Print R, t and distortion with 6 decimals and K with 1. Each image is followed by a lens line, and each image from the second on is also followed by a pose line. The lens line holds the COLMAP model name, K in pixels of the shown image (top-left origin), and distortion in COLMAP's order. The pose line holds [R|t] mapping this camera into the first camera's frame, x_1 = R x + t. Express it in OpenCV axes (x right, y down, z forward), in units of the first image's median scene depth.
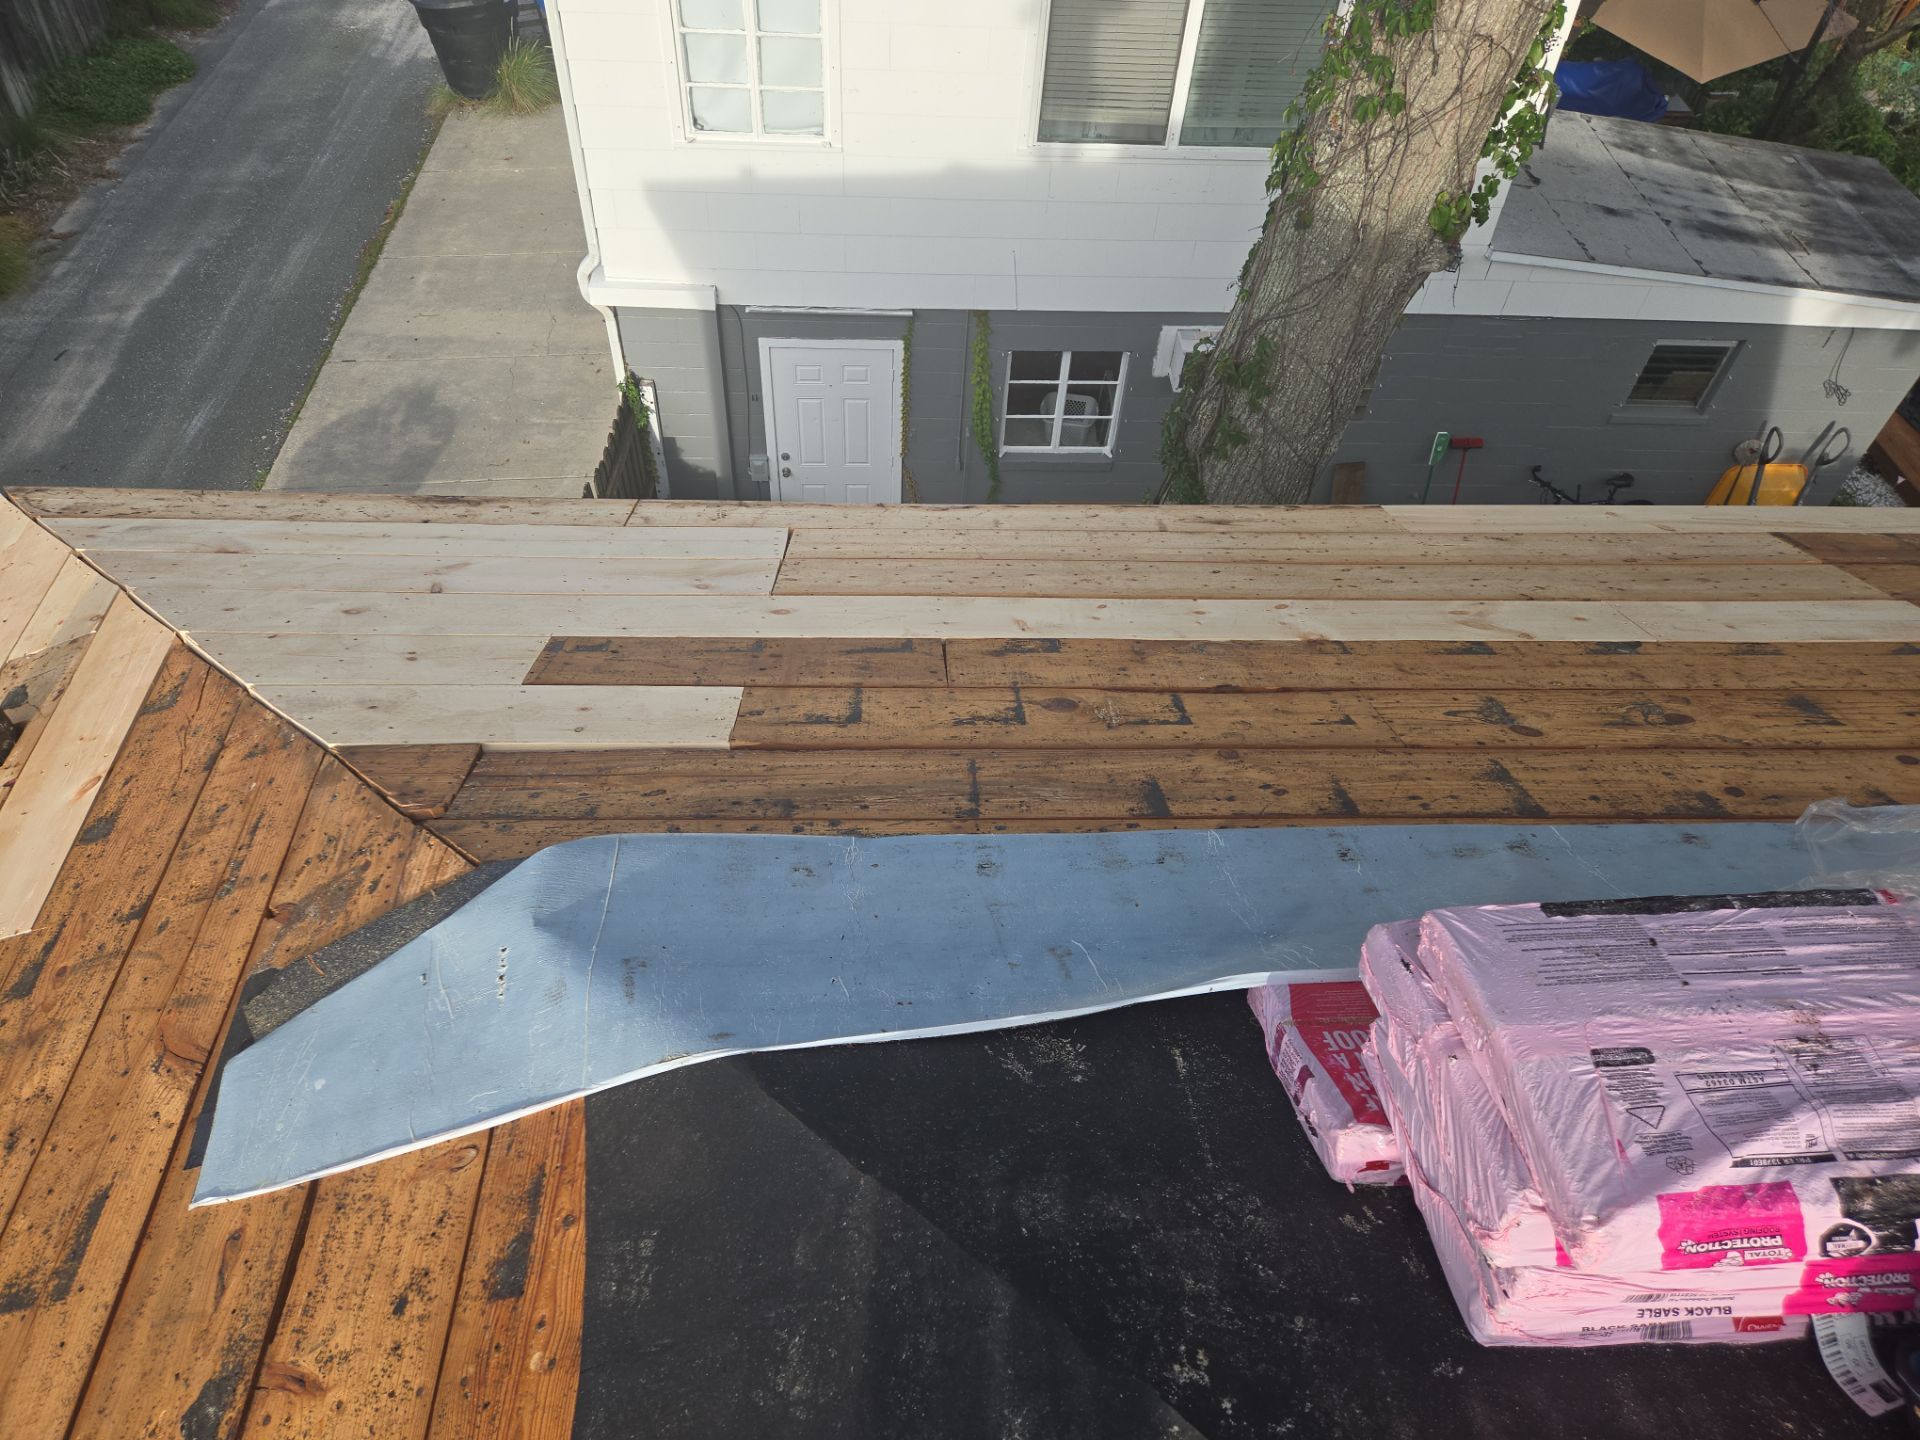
lens RADIAL K [[1289.2, 0, 961.9], [0, 1289.2, 731.5], [0, 0, 1]] dist [0.091657, -0.084458]
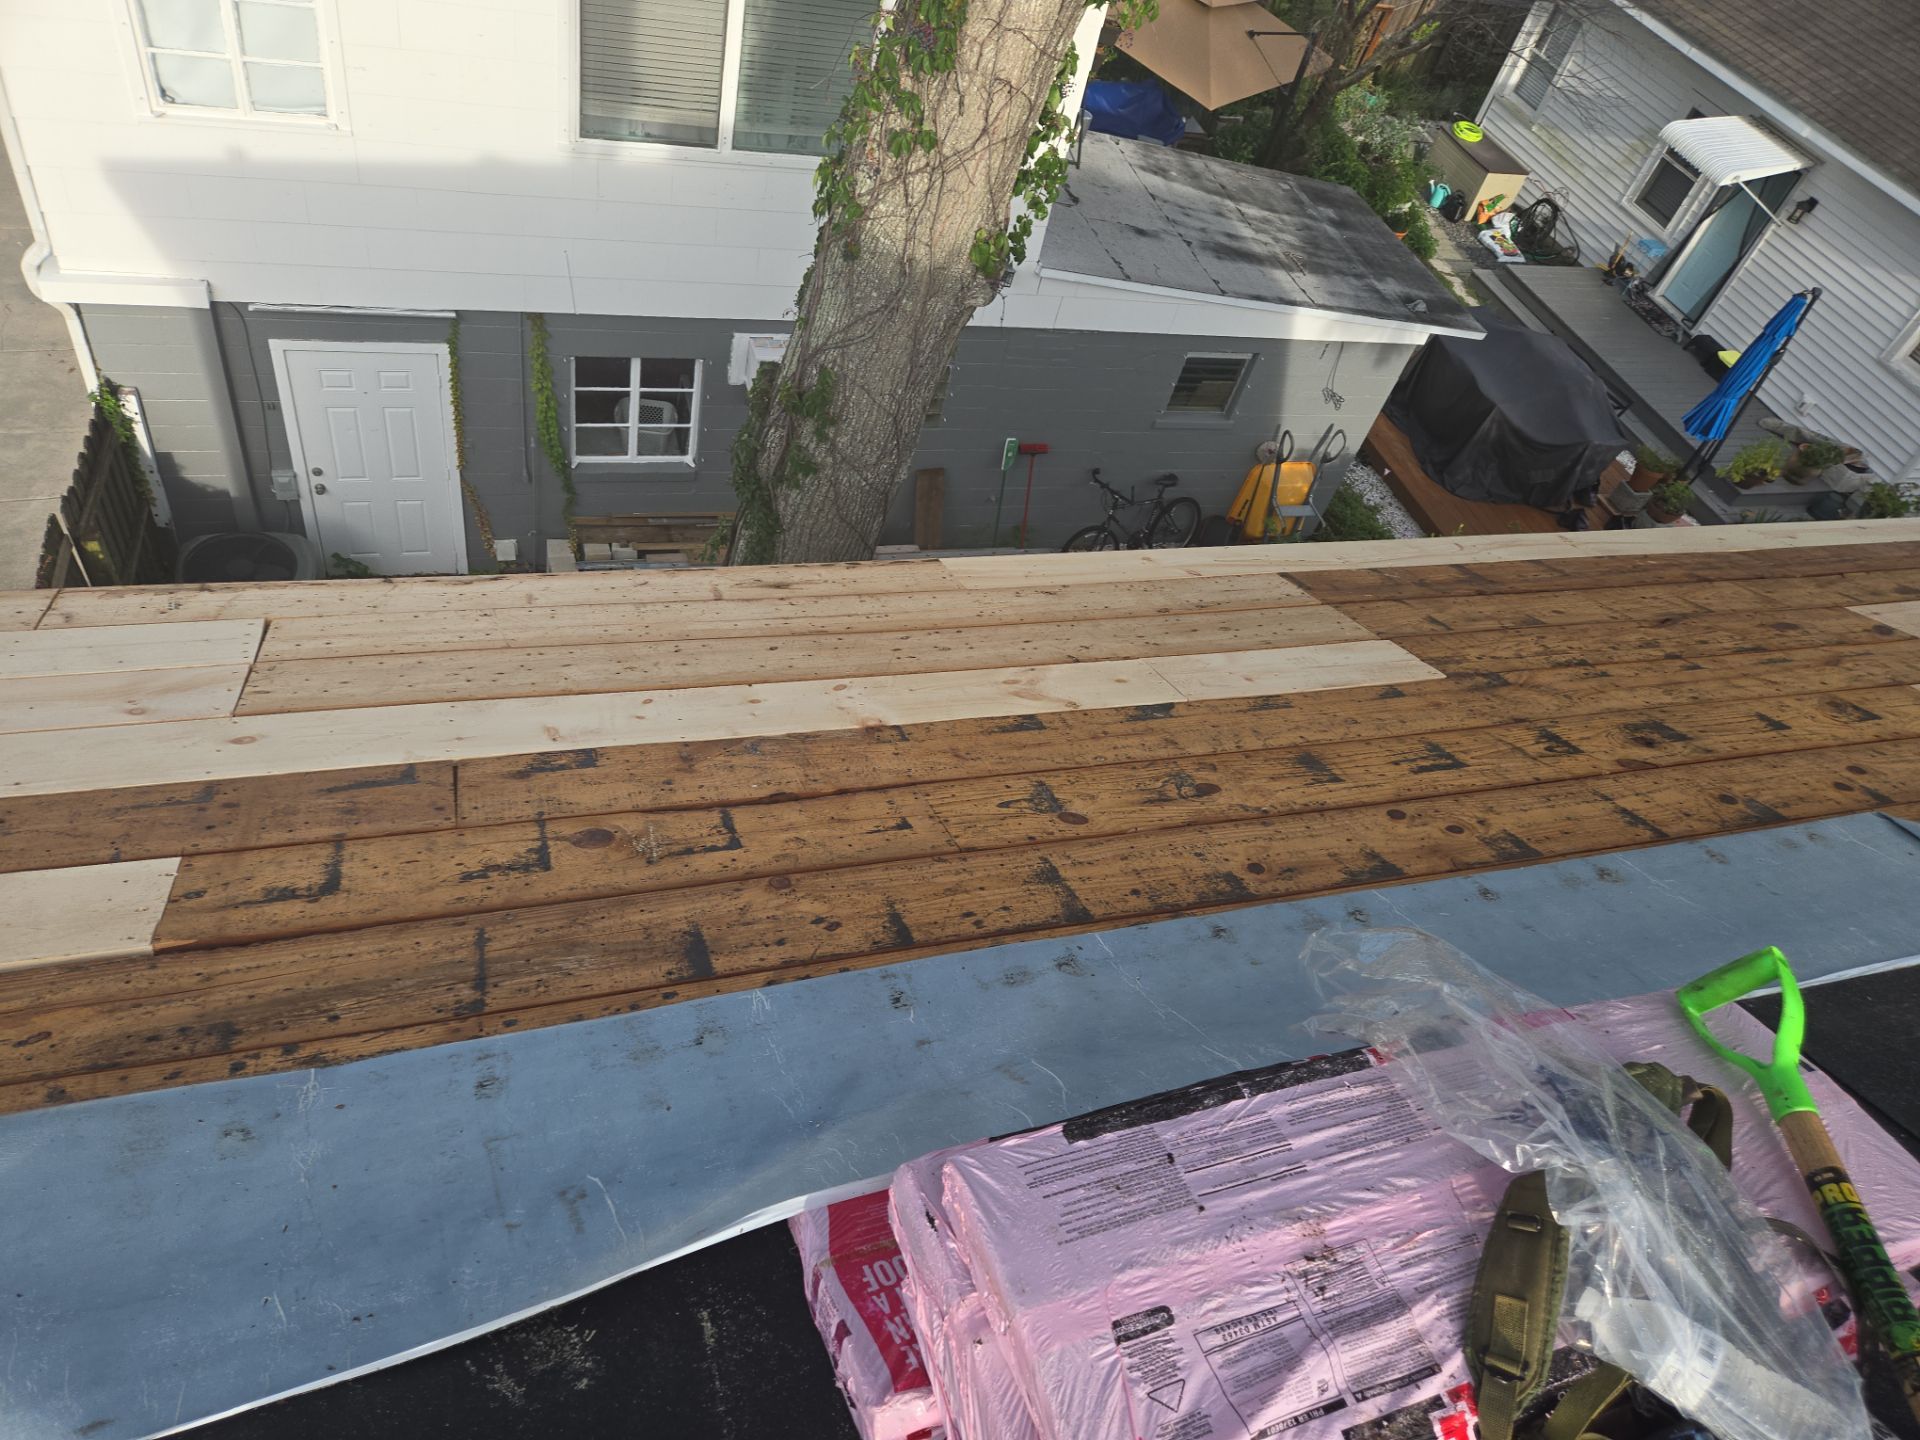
lens RADIAL K [[1285.1, 0, 959.8], [0, 1285.1, 740.7], [0, 0, 1]] dist [0.087775, -0.081056]
pose [[0.955866, -0.078987, 0.282985, 0.064639], [0.074050, 0.996858, 0.028117, -0.085835], [-0.284317, -0.005921, 0.958712, 0.066495]]
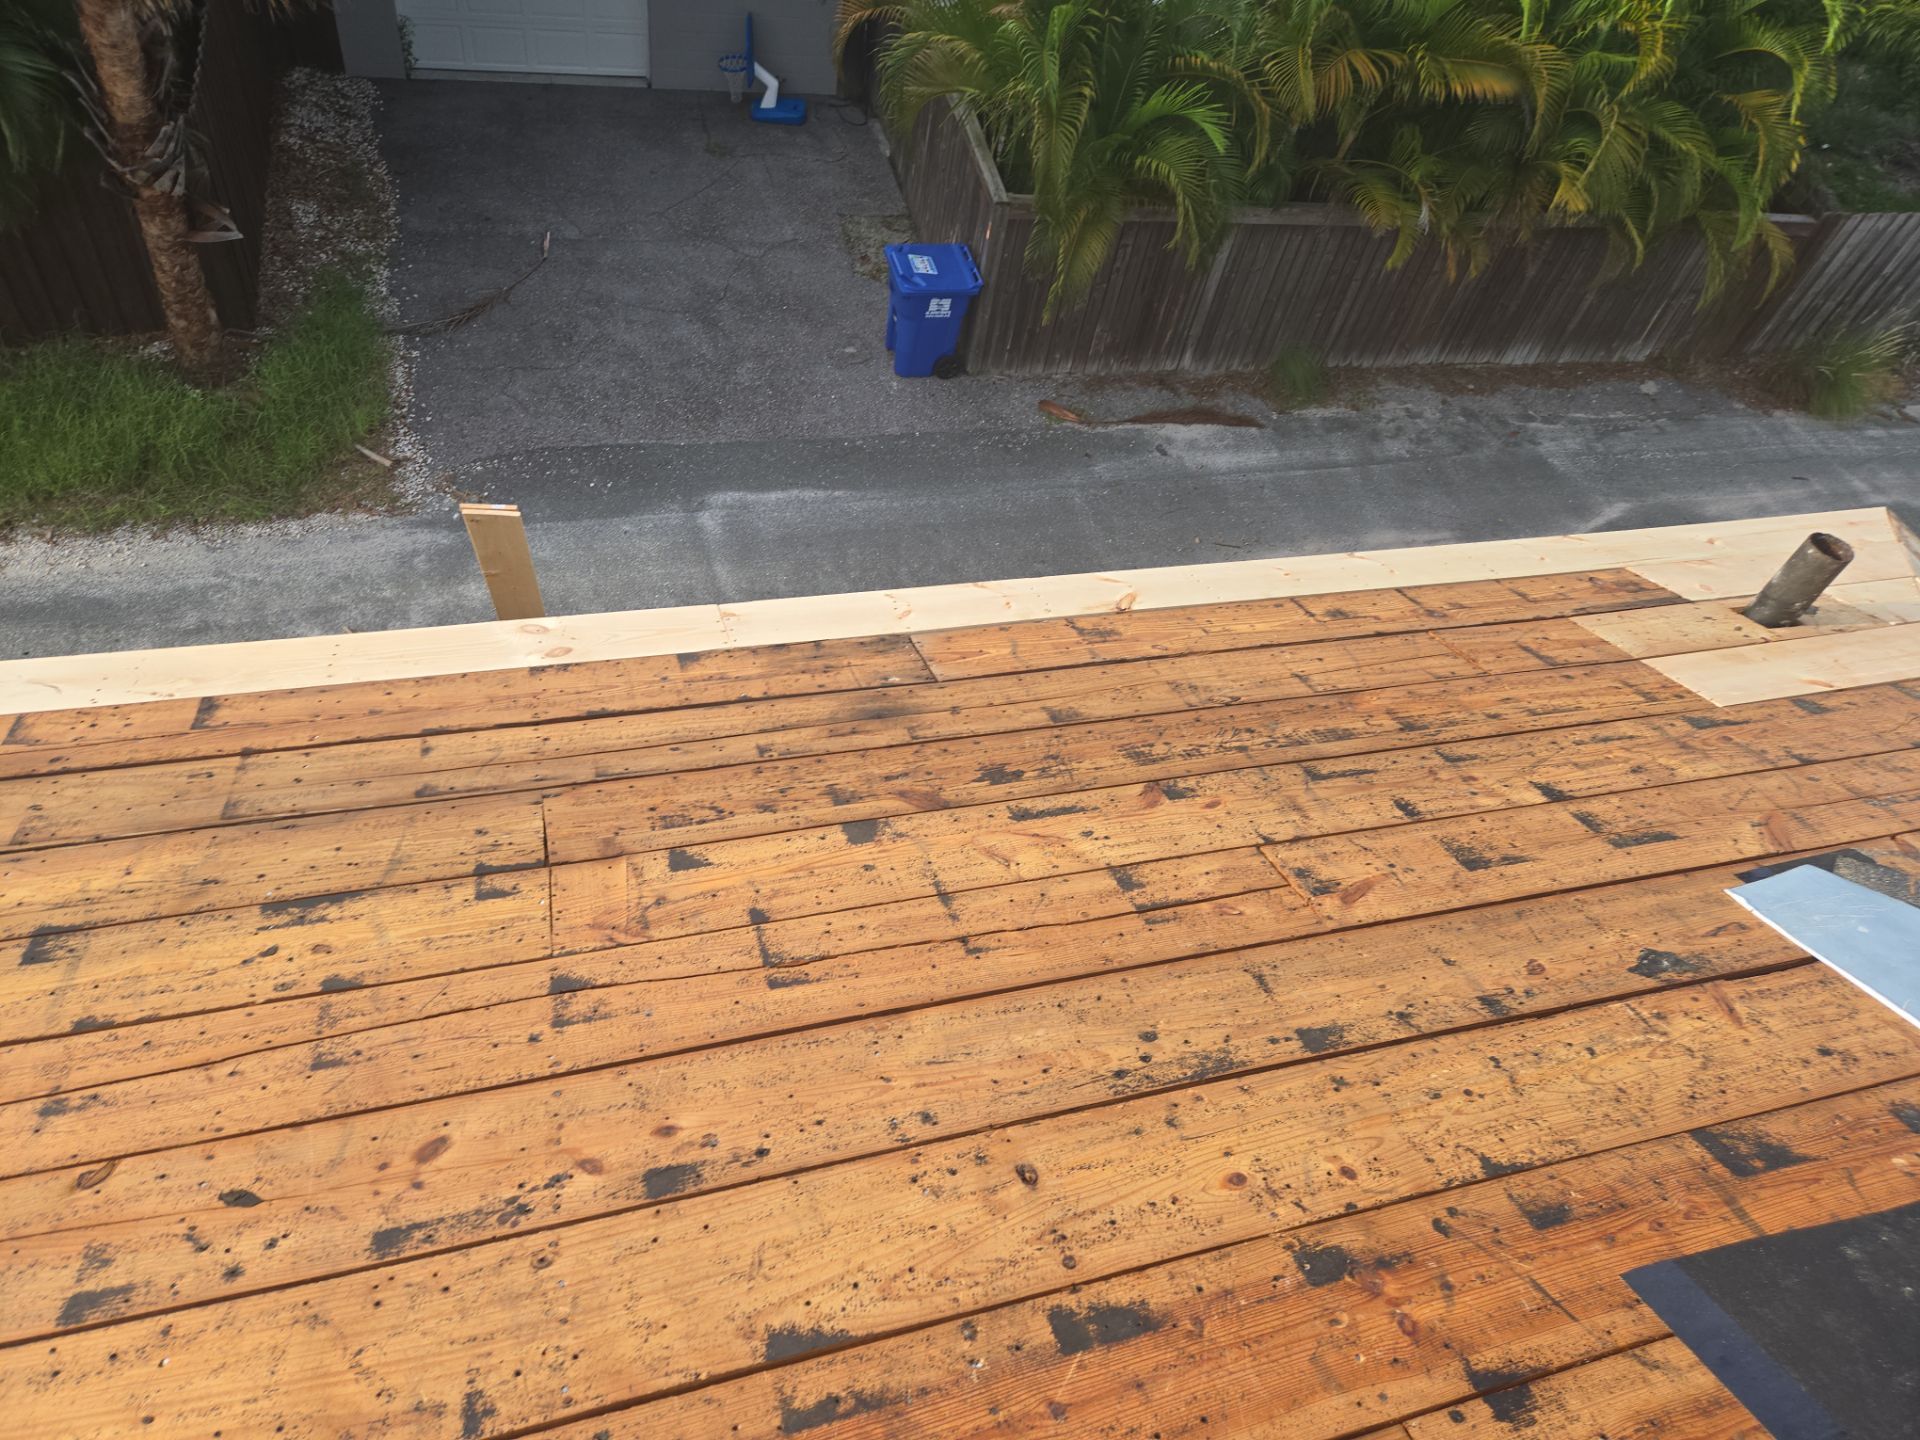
lens RADIAL K [[1285.1, 0, 959.8], [0, 1285.1, 740.7], [0, 0, 1]] dist [0.087775, -0.081056]
pose [[0.227835, 0.746324, -0.625373, -0.022308], [-0.812746, 0.499464, 0.299966, 0.315723], [0.536223, 0.439927, 0.720367, -0.278240]]
